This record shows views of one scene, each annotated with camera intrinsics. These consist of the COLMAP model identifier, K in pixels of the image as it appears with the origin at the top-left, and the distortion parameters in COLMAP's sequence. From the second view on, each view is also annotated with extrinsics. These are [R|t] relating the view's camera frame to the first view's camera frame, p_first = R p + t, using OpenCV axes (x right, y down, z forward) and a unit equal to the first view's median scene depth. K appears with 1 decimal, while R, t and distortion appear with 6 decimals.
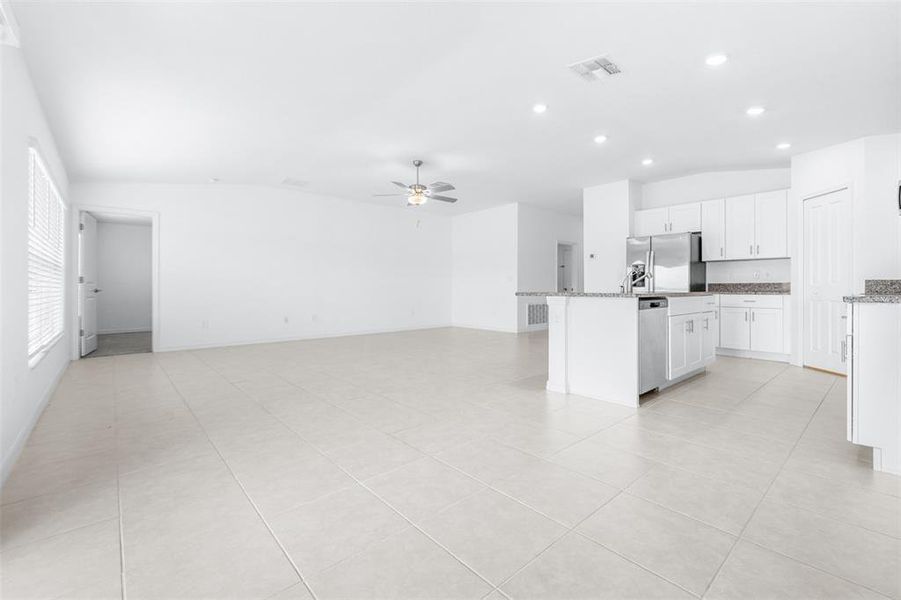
lens RADIAL K [[385.5, 0, 449.0], [0, 385.5, 289.0], [0, 0, 1]] dist [0.000887, 0.000270]
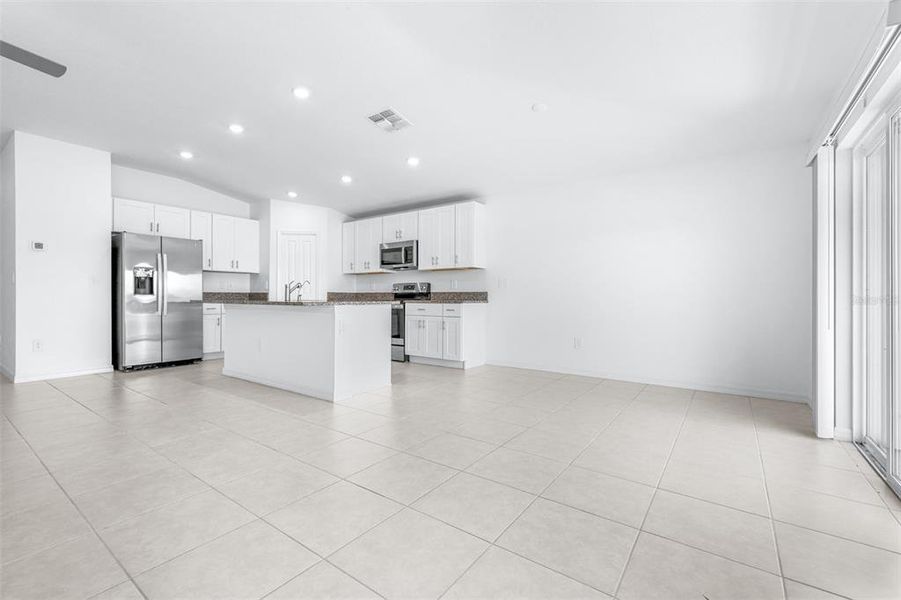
lens RADIAL K [[389.3, 0, 447.3], [0, 389.3, 295.3], [0, 0, 1]] dist [0.000930, -0.000073]
pose [[-0.218137, 0.005409, 0.975903, -0.511882], [0.001024, 0.999985, -0.005313, 0.000208], [-0.975918, -0.000160, -0.218139, 0.628947]]
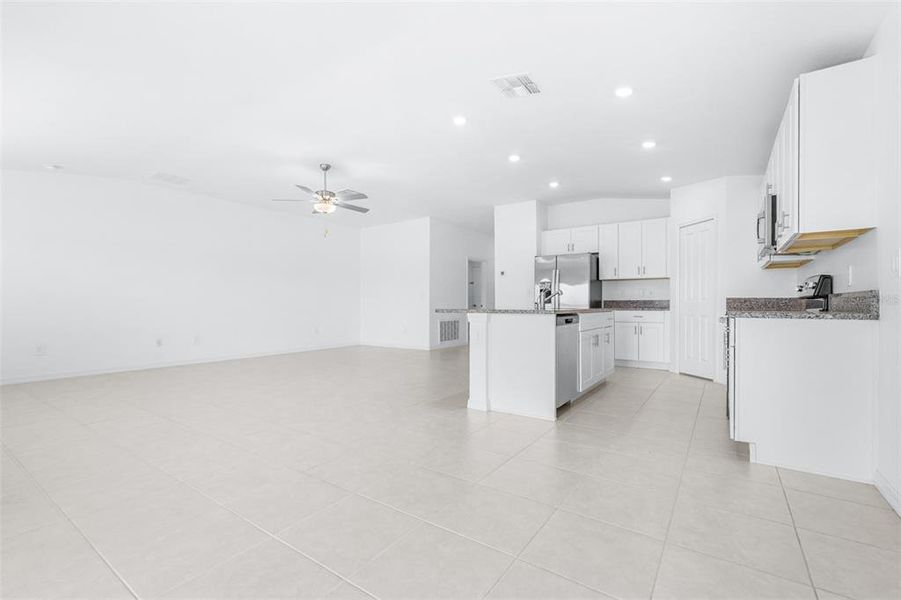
lens RADIAL K [[395.1, 0, 449.2], [0, 395.1, 305.9], [0, 0, 1]] dist [0.001802, 0.000041]
pose [[0.971034, 0.000255, 0.238942, -0.020676], [-0.000641, 0.999999, 0.001537, -0.000300], [-0.238941, -0.001646, 0.971033, 0.024010]]
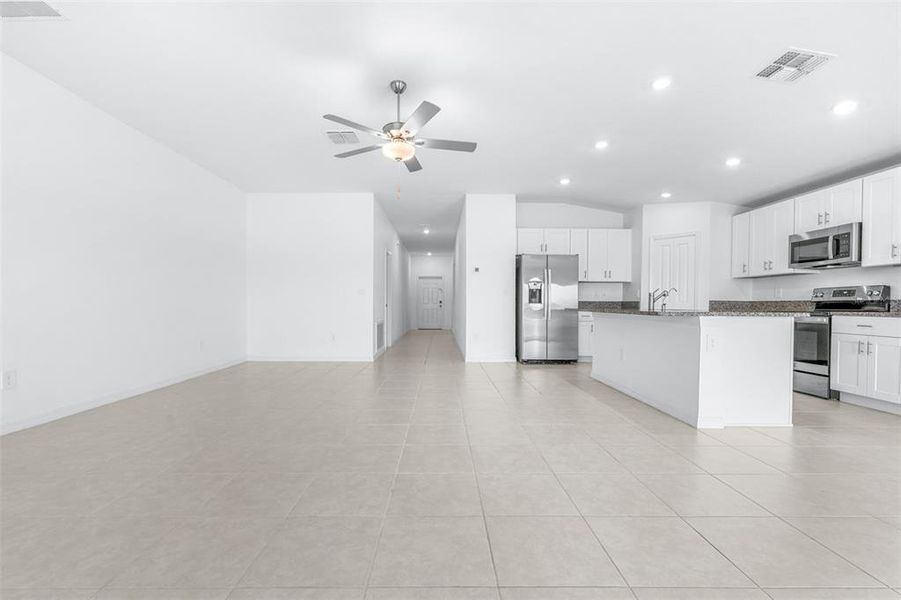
lens RADIAL K [[390.3, 0, 443.0], [0, 390.3, 308.7], [0, 0, 1]] dist [0.002107, 0.000165]
pose [[0.654383, -0.003338, 0.756156, -0.498562], [-0.005689, 0.999940, 0.009338, -0.000374], [-0.756142, -0.010413, 0.654325, 0.582753]]
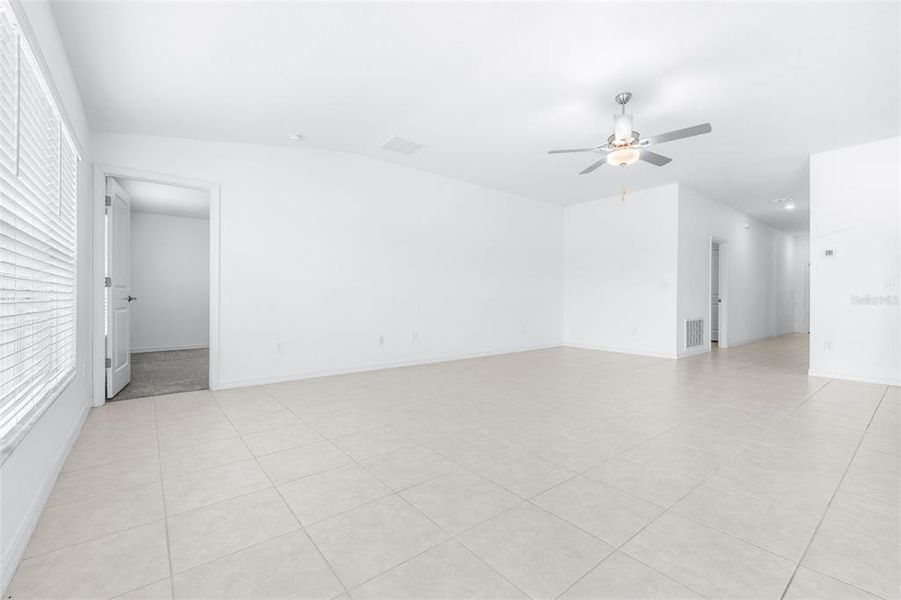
lens RADIAL K [[384.3, 0, 450.5], [0, 384.3, 300.0], [0, 0, 1]] dist [0.002232, 0.000093]
pose [[0.998943, 0.007607, -0.045334, -0.343037], [-0.007322, 0.999952, 0.006440, -0.001216], [0.045381, -0.006101, 0.998951, 0.374087]]
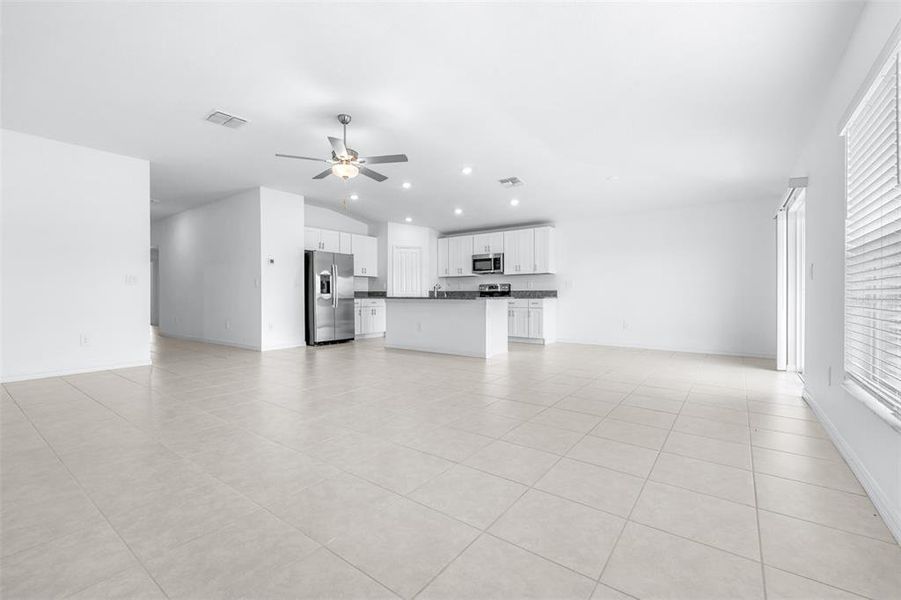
lens RADIAL K [[385.5, 0, 449.0], [0, 385.5, 289.0], [0, 0, 1]] dist [0.000887, 0.000270]
pose [[-0.210554, 0.014230, 0.977479, -0.846649], [0.003787, 0.999898, -0.013741, -0.001533], [-0.977575, 0.000809, -0.210587, 0.996486]]
